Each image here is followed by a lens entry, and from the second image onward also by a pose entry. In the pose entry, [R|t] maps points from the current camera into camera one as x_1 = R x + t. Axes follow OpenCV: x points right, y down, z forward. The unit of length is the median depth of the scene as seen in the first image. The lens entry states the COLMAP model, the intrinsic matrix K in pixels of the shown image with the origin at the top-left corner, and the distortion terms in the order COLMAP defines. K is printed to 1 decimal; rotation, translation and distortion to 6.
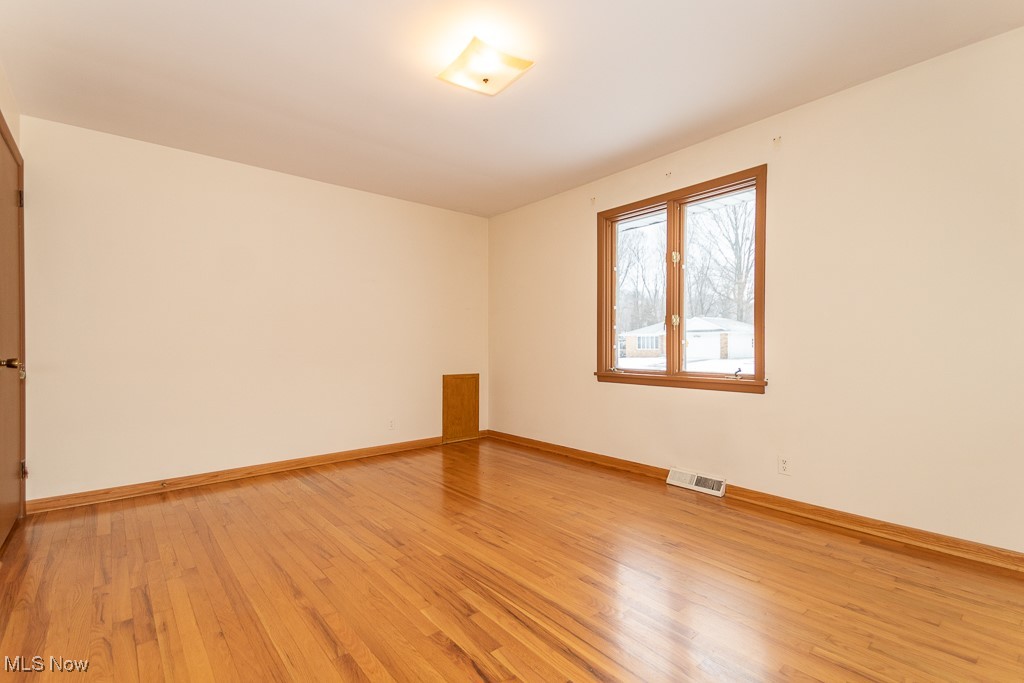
lens RADIAL K [[460.2, 0, 507.7], [0, 460.2, 352.0], [0, 0, 1]] dist [0.044694, -0.000399]
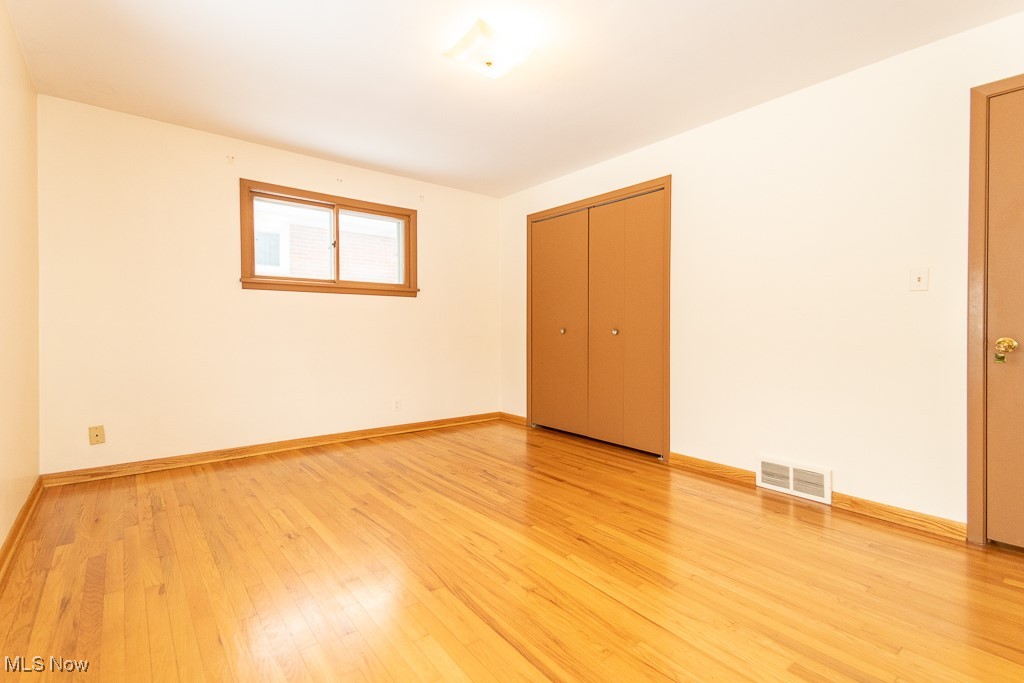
lens RADIAL K [[482.8, 0, 523.4], [0, 482.8, 342.6], [0, 0, 1]] dist [0.042268, -0.000497]
pose [[-0.999953, -0.002070, -0.009429, -0.091996], [-0.002521, 0.998837, 0.048147, -0.021180], [0.009318, 0.048168, -0.998796, 1.699095]]
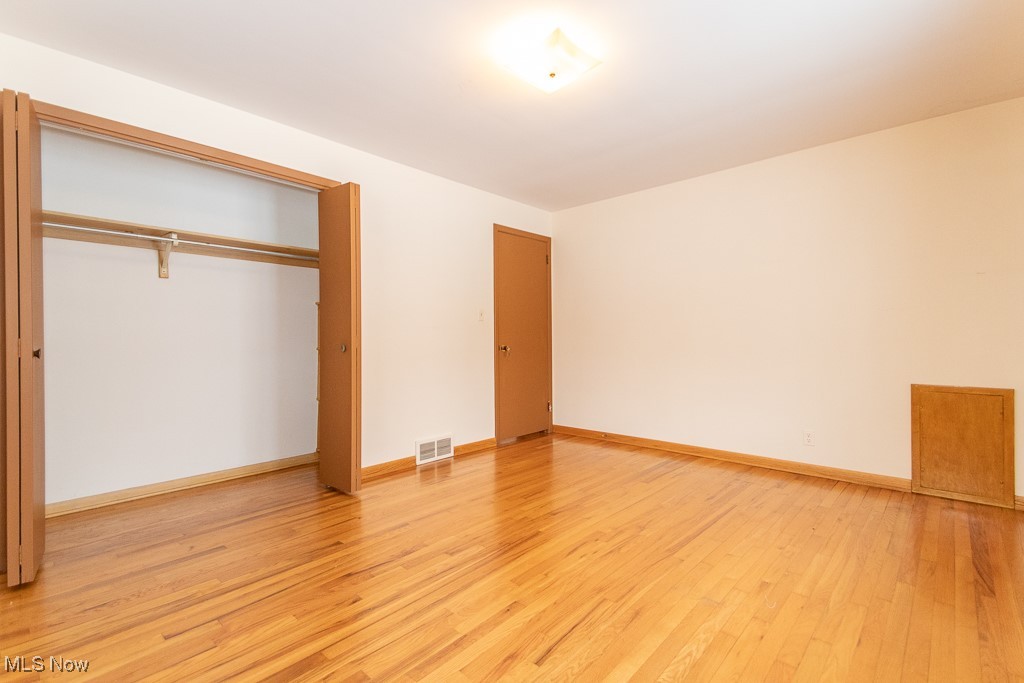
lens RADIAL K [[460.2, 0, 507.7], [0, 460.2, 352.0], [0, 0, 1]] dist [0.044694, -0.000399]
pose [[0.150584, 0.031391, -0.988099, 0.754166], [-0.010238, 0.999492, 0.030193, -0.015600], [0.988544, 0.005570, 0.150829, 0.621731]]
